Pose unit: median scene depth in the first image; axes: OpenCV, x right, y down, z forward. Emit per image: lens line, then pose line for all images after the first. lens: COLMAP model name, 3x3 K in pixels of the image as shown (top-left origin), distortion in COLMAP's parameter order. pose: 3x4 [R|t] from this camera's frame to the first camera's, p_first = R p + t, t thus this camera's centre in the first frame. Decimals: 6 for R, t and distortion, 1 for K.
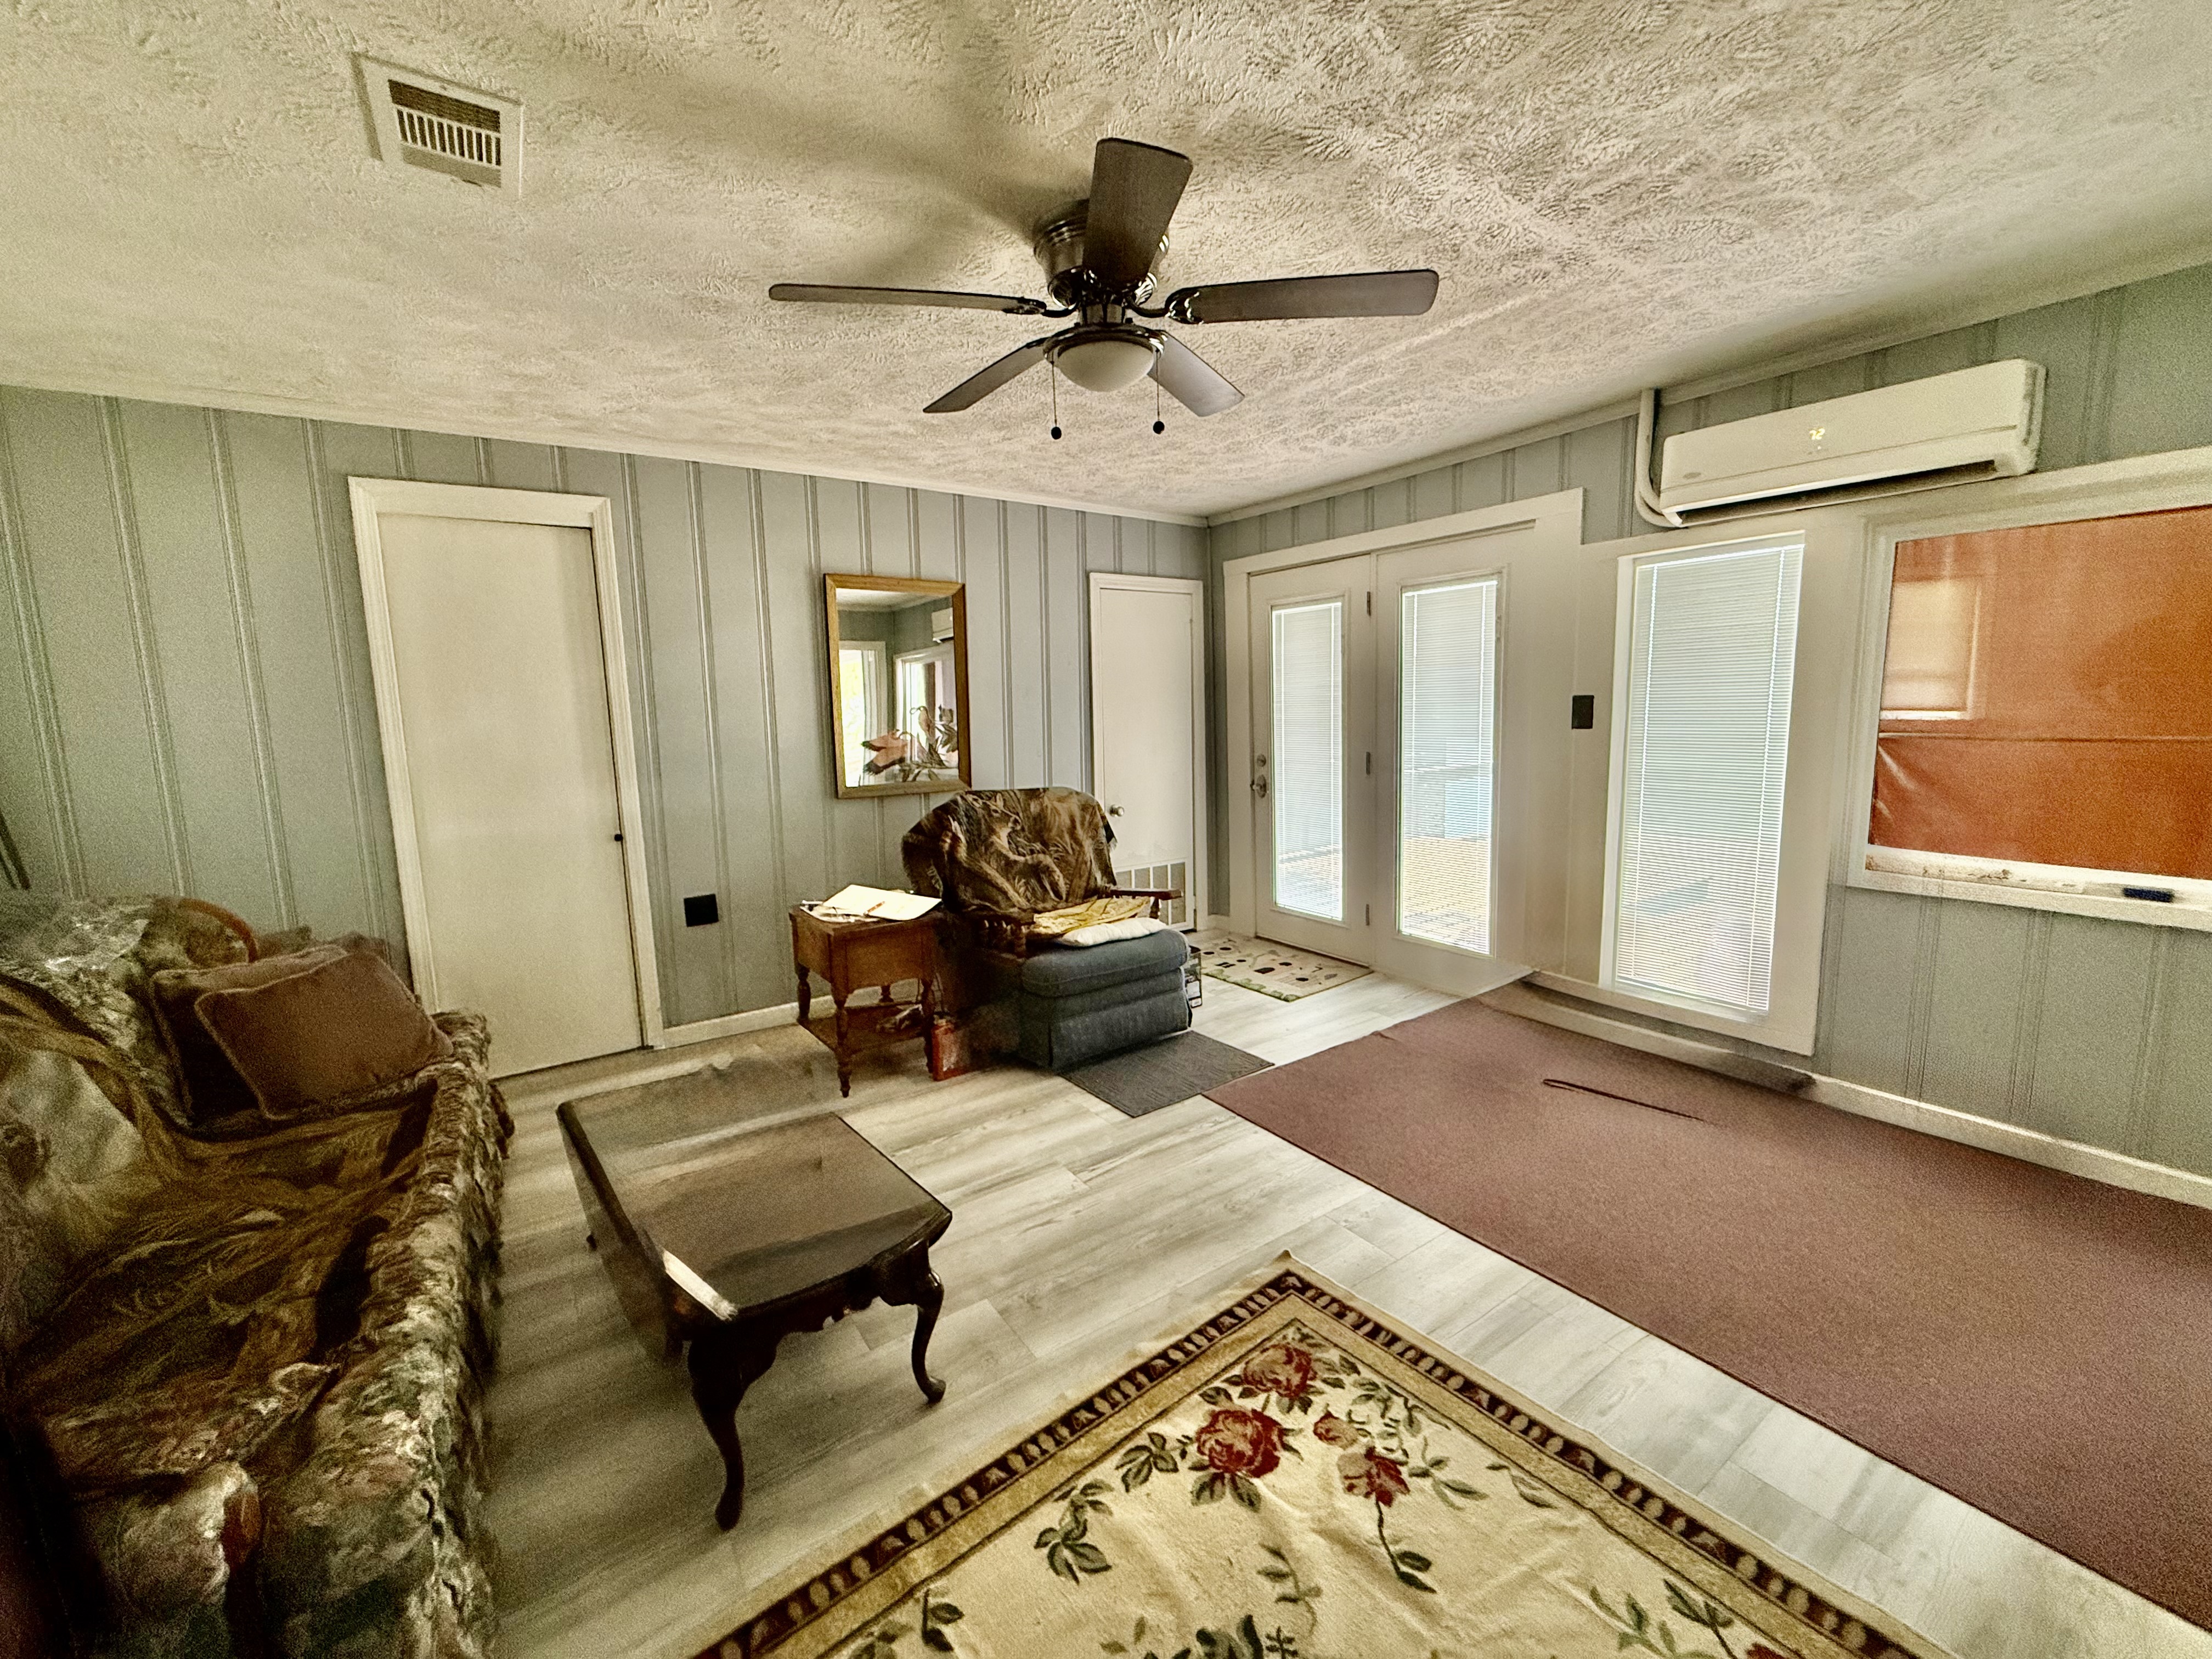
lens RADIAL K [[881.5, 0, 1106.0], [0, 881.5, 829.5], [0, 0, 1]] dist [-0.003346, -0.000250]
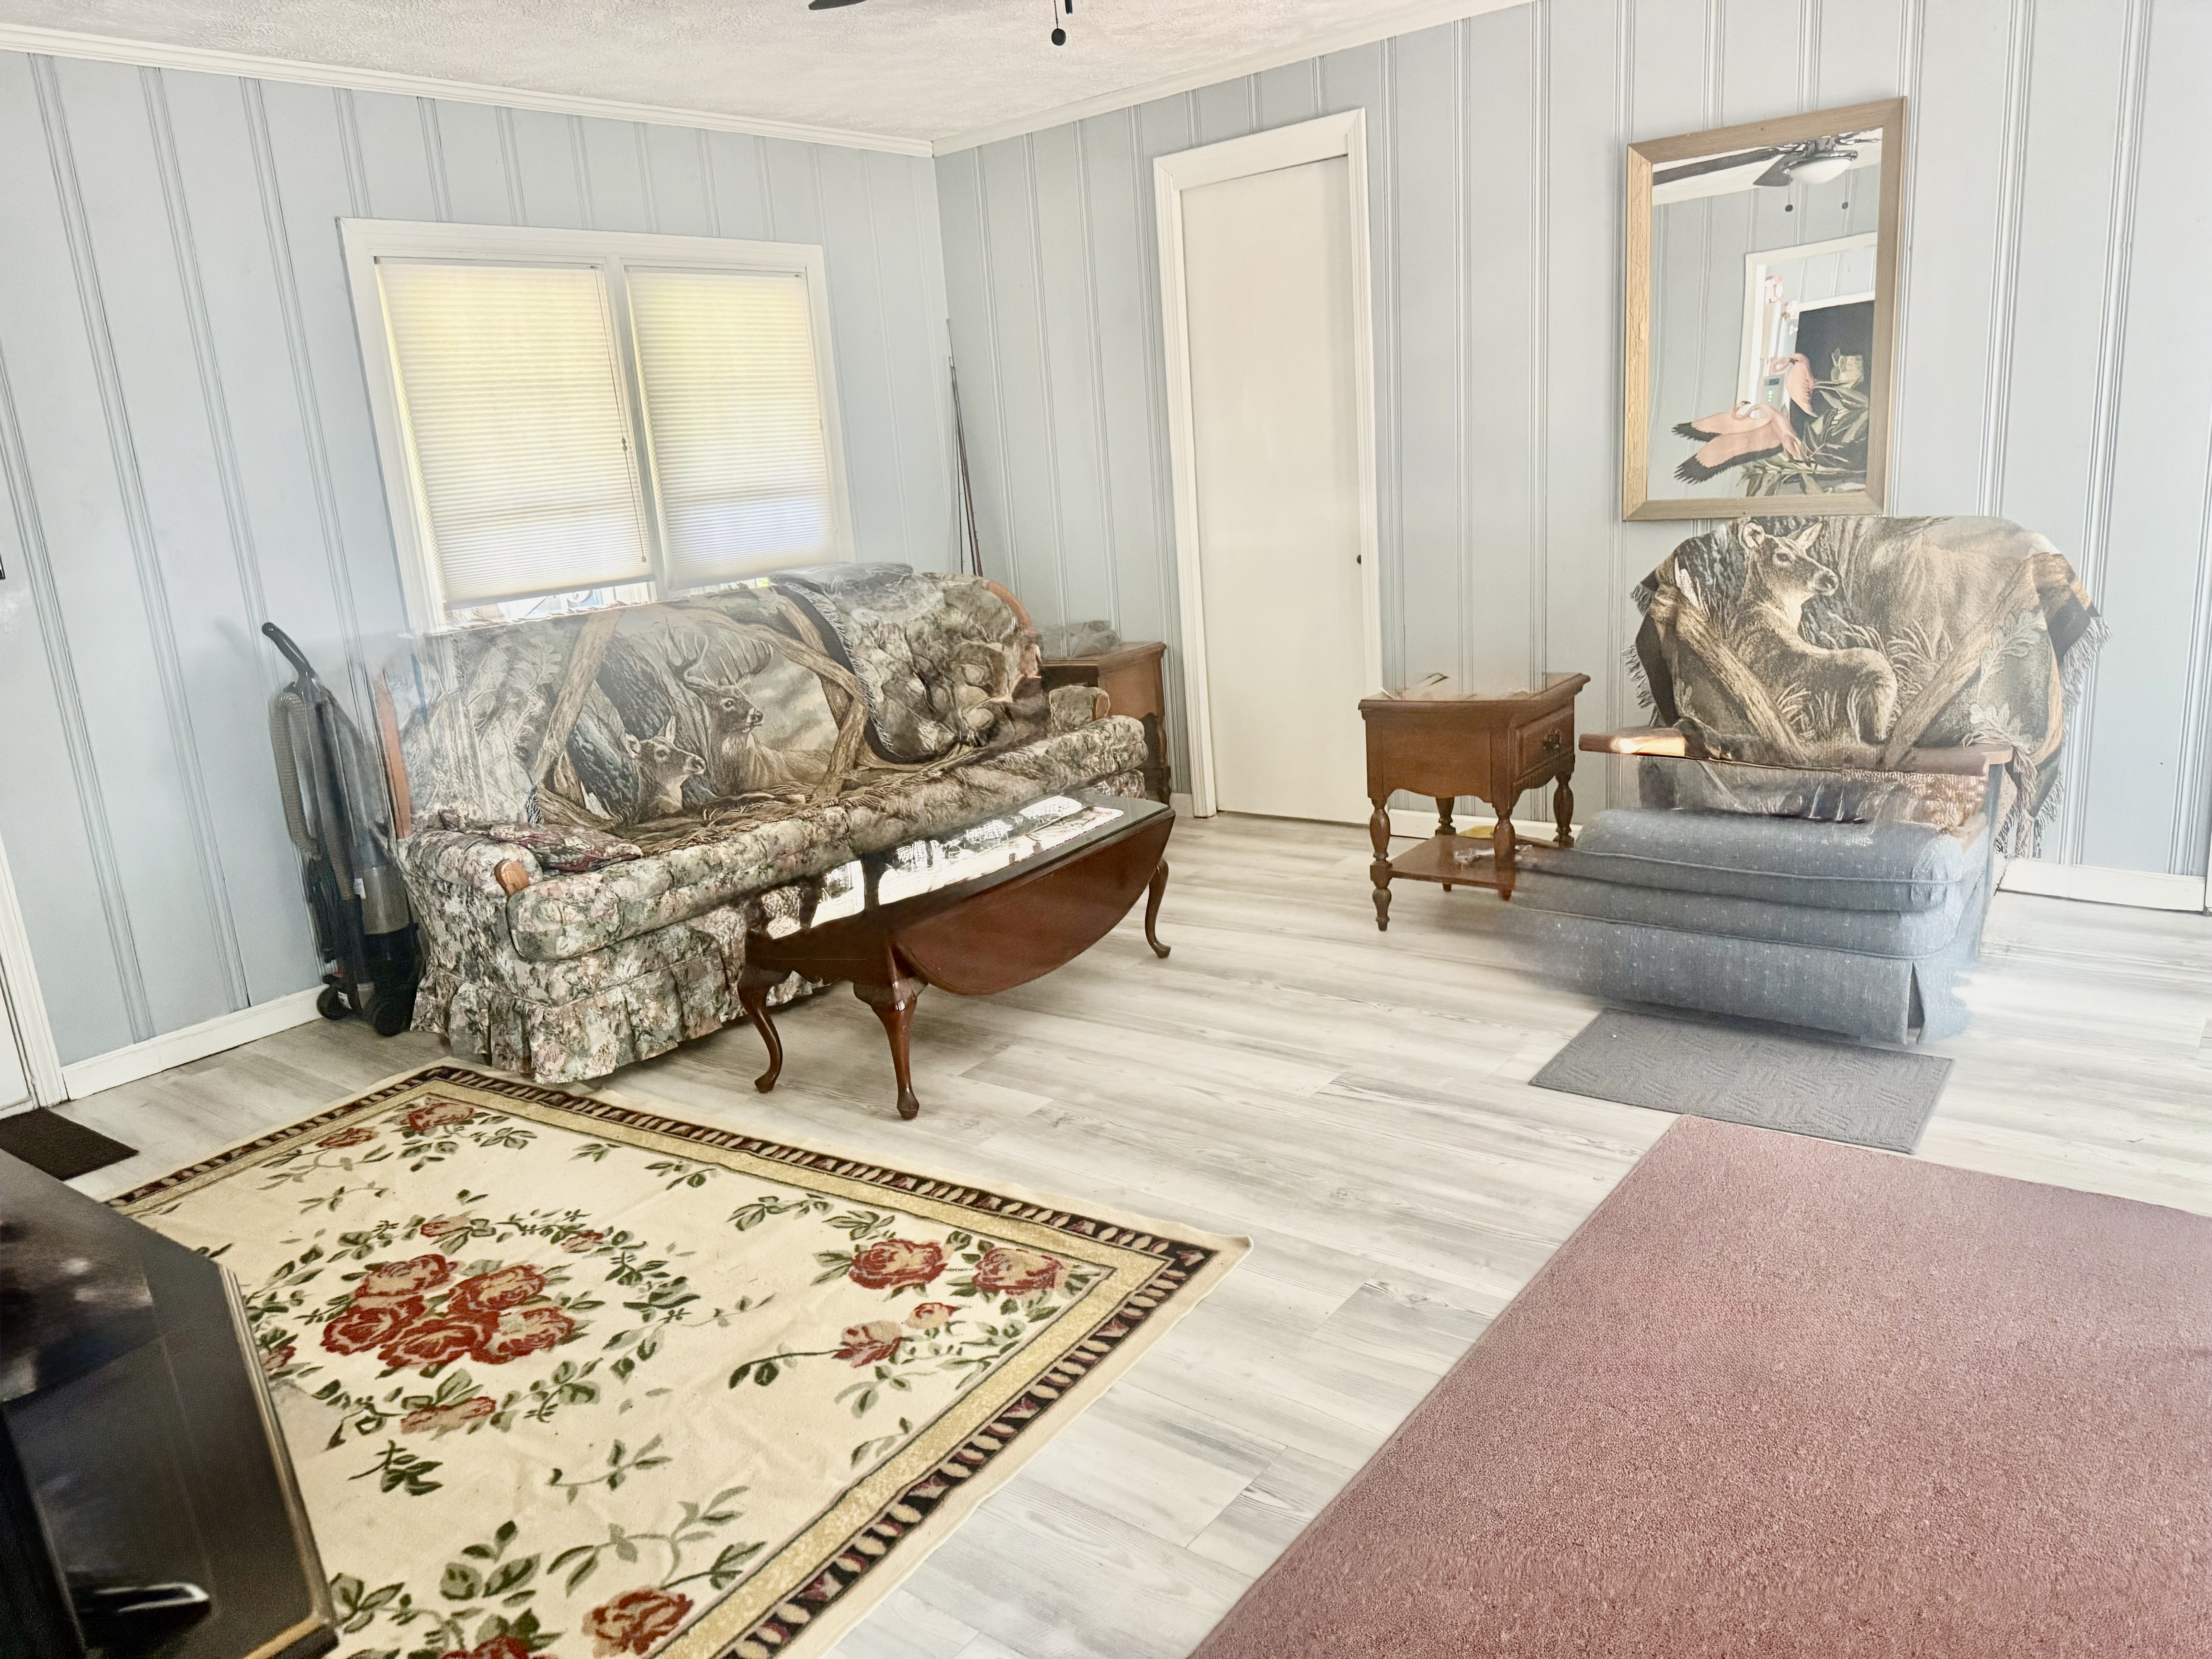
lens RADIAL K [[1551.0, 0, 1106.0], [0, 1551.0, 829.5], [0, 0, 1]] dist [0.202613, -0.448836]
pose [[0.300099, 0.230872, -0.925548, 1.447999], [-0.064241, 0.972958, 0.221869, -0.099364], [0.951742, -0.007124, 0.306815, 0.638811]]
